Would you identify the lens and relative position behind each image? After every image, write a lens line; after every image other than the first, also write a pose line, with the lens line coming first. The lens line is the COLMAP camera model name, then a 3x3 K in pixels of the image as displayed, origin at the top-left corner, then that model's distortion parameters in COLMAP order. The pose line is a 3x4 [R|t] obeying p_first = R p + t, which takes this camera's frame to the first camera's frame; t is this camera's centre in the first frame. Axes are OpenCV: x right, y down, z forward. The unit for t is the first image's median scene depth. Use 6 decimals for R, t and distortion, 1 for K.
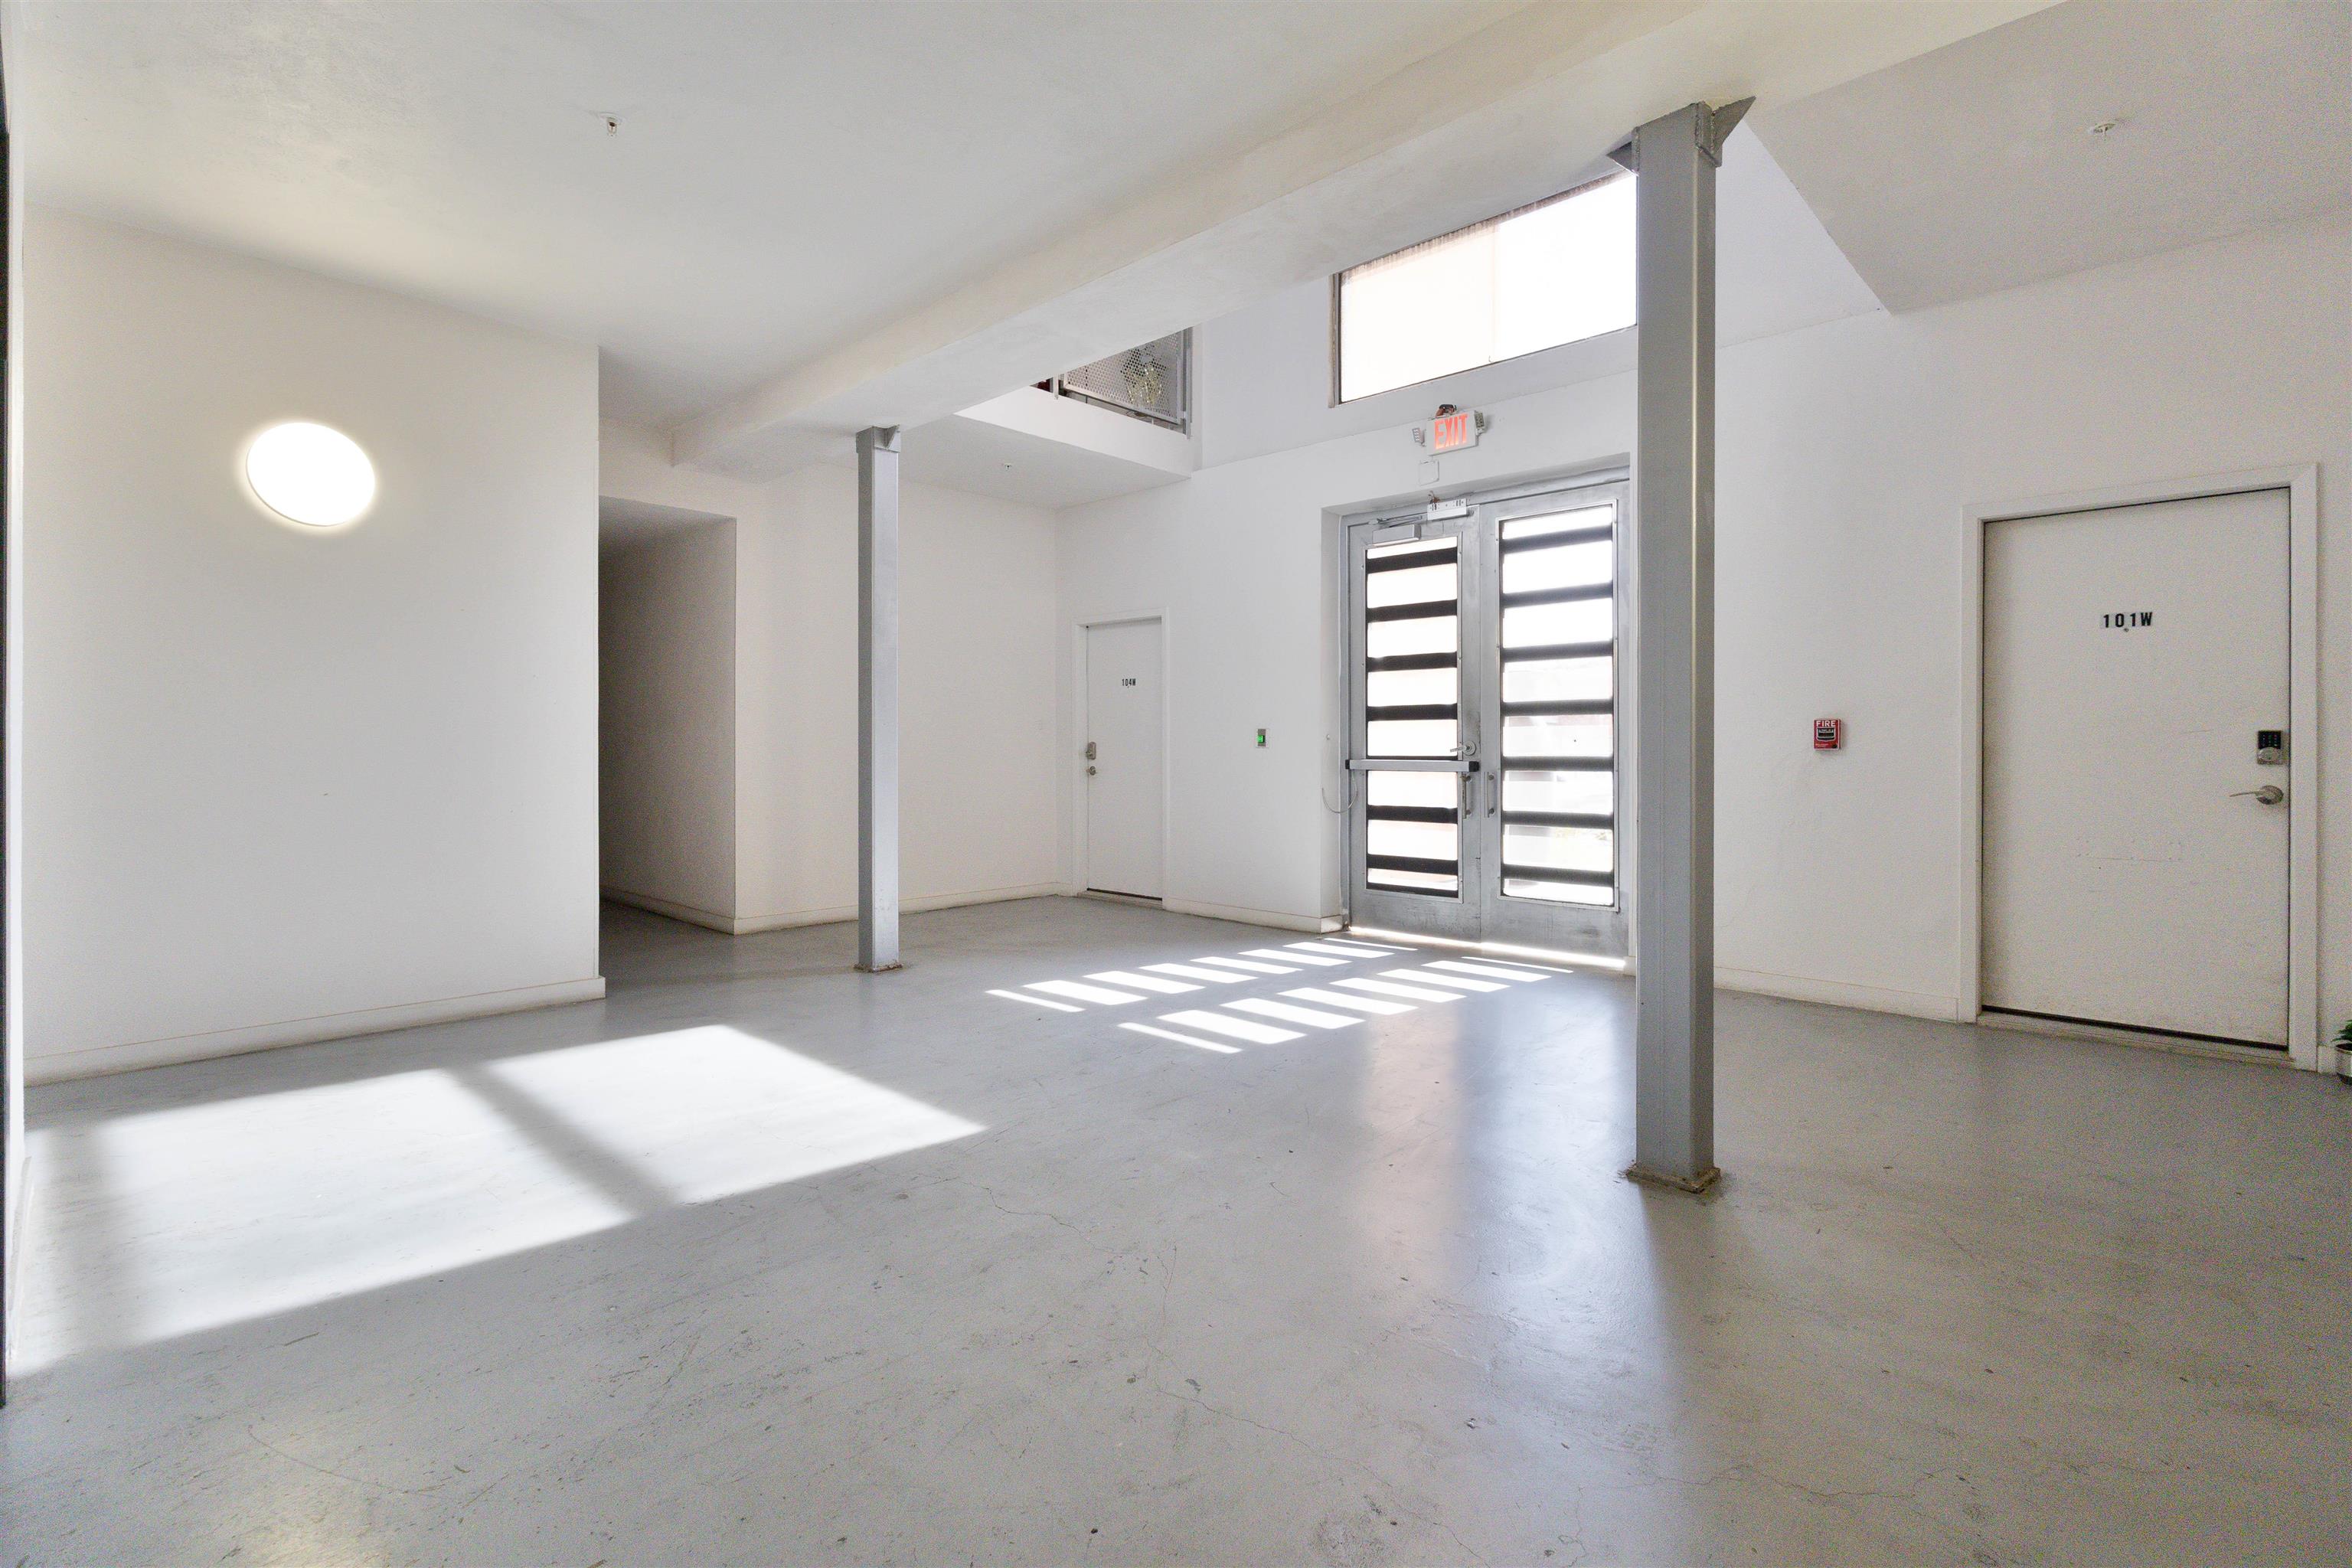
lens RADIAL K [[1079.5, 0, 1183.6], [0, 1079.5, 773.4], [0, 0, 1]] dist [0.005706, -0.000505]
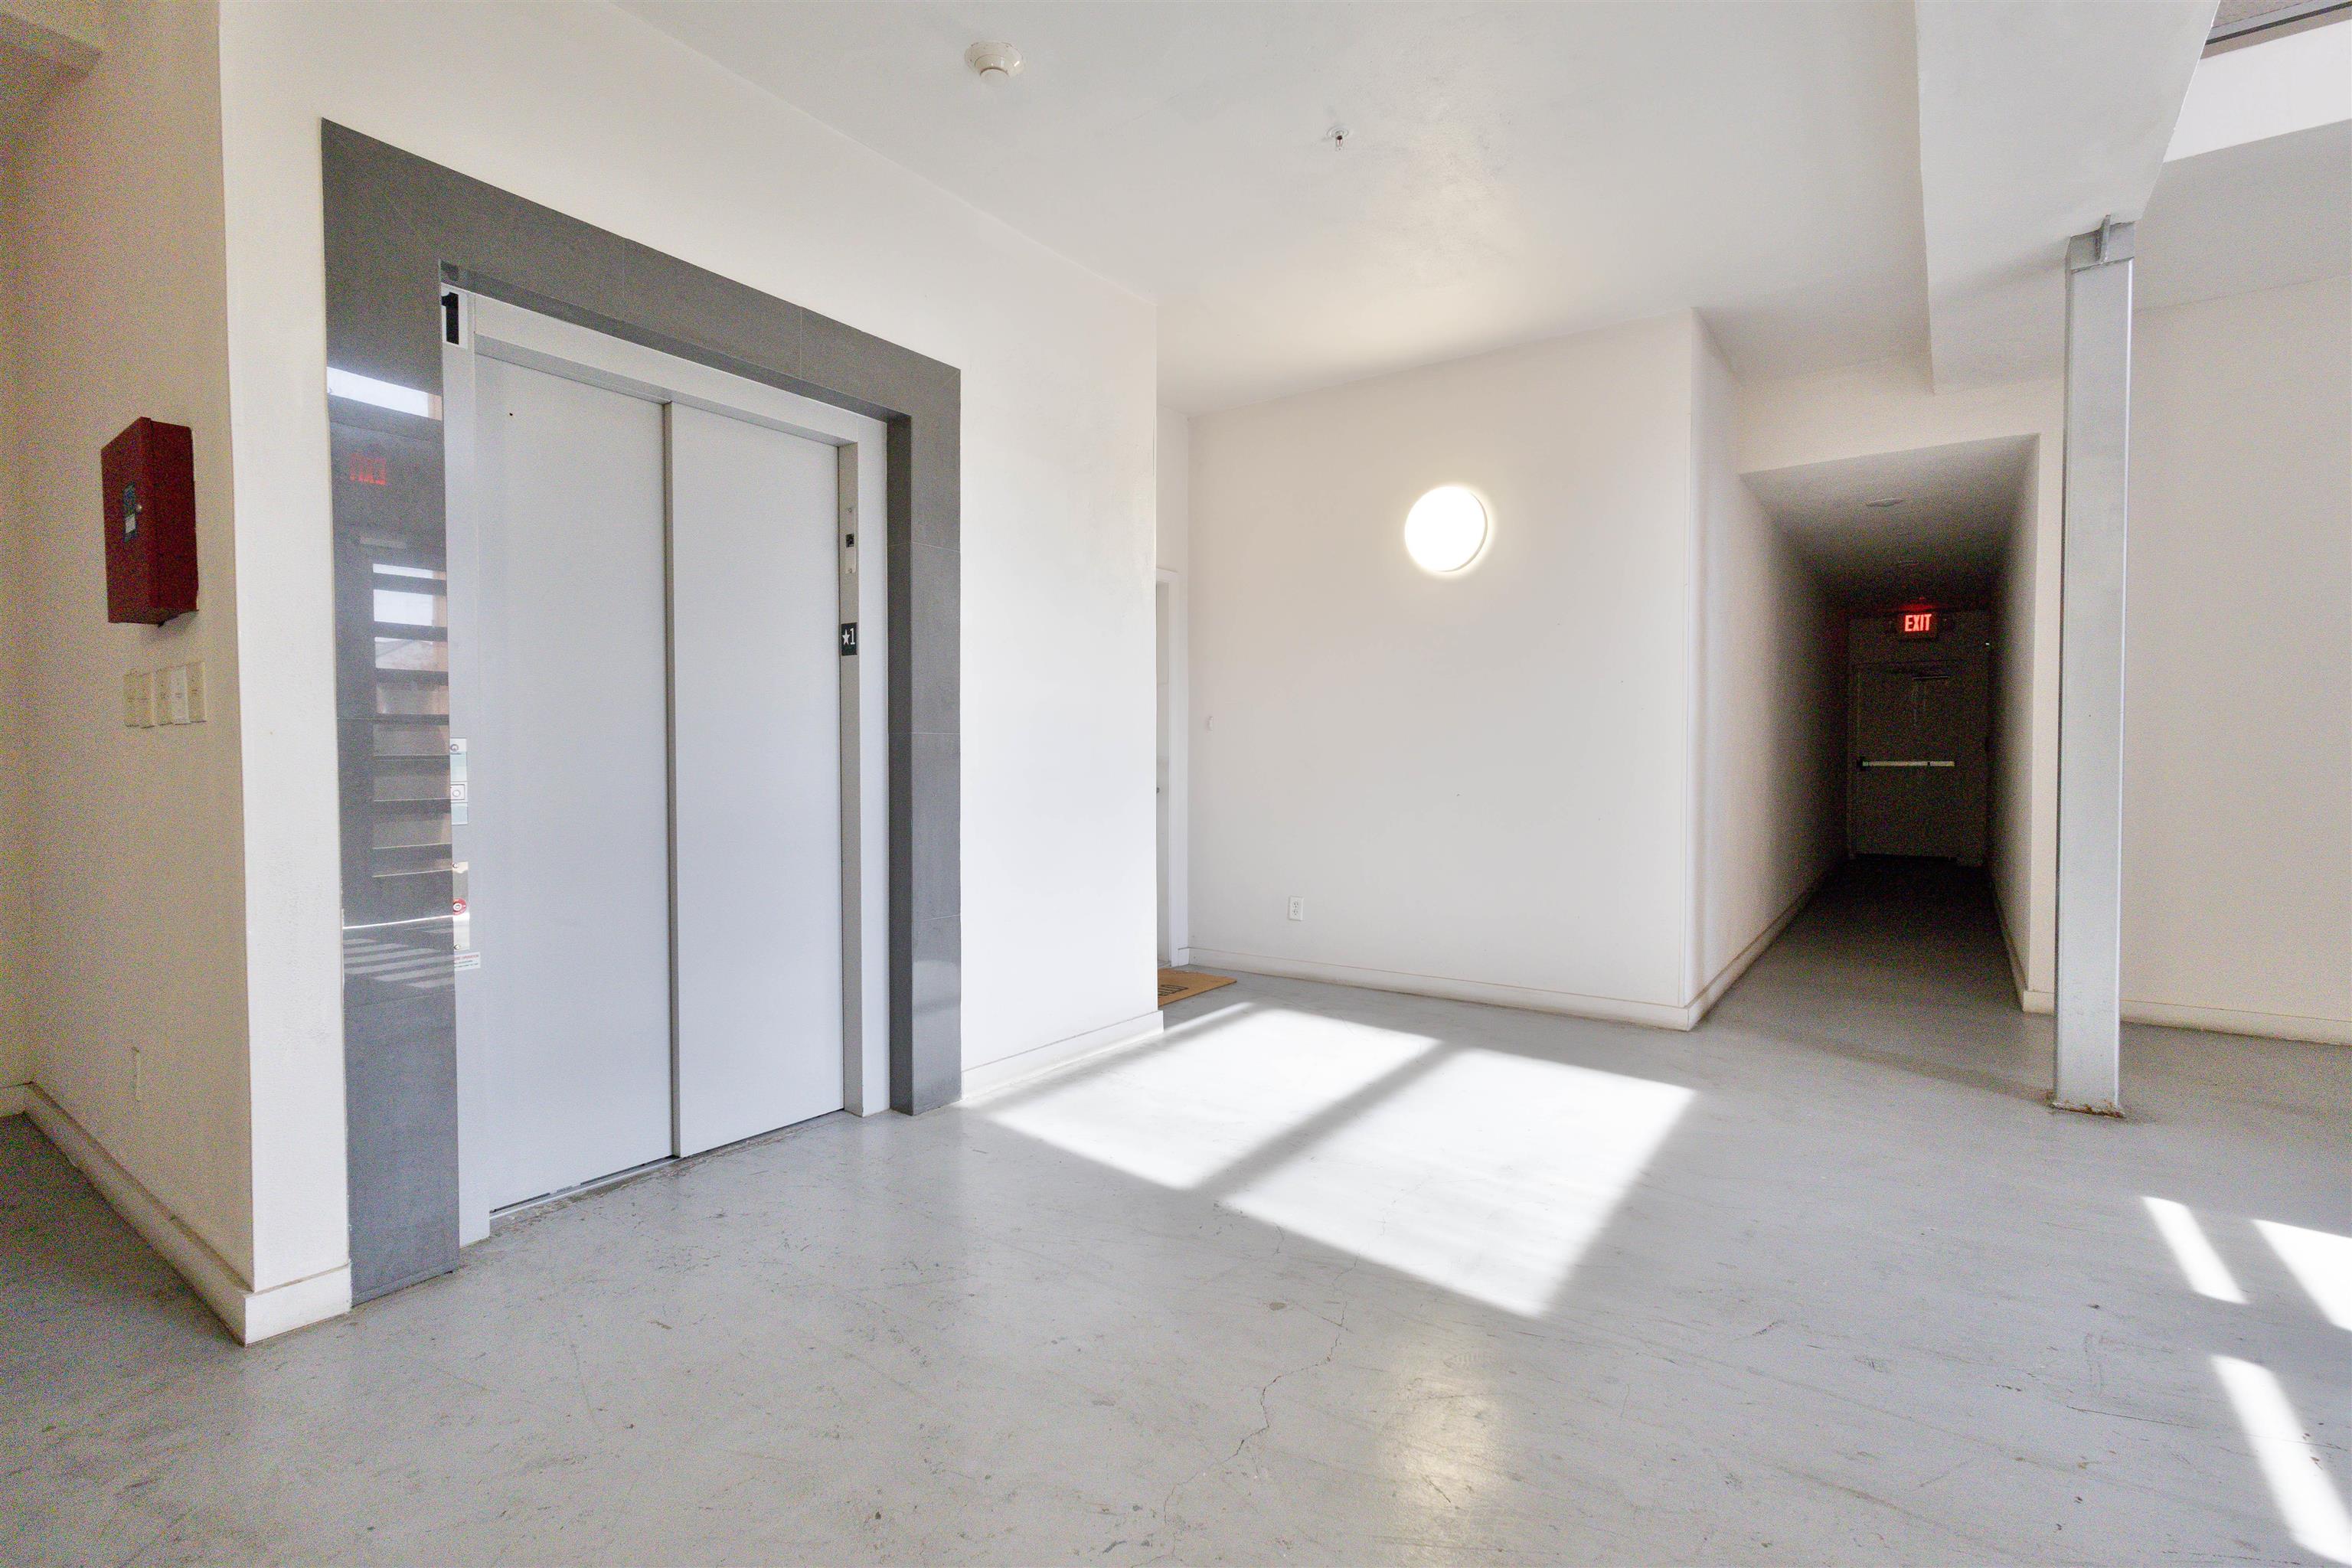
lens RADIAL K [[1079.5, 0, 1190.9], [0, 1079.5, 782.7], [0, 0, 1]] dist [0.005706, -0.000505]
pose [[0.149059, 0.023528, -0.988548, 0.425090], [-0.022701, 0.999535, 0.020366, -0.013328], [0.988568, 0.019405, 0.149524, 0.652756]]
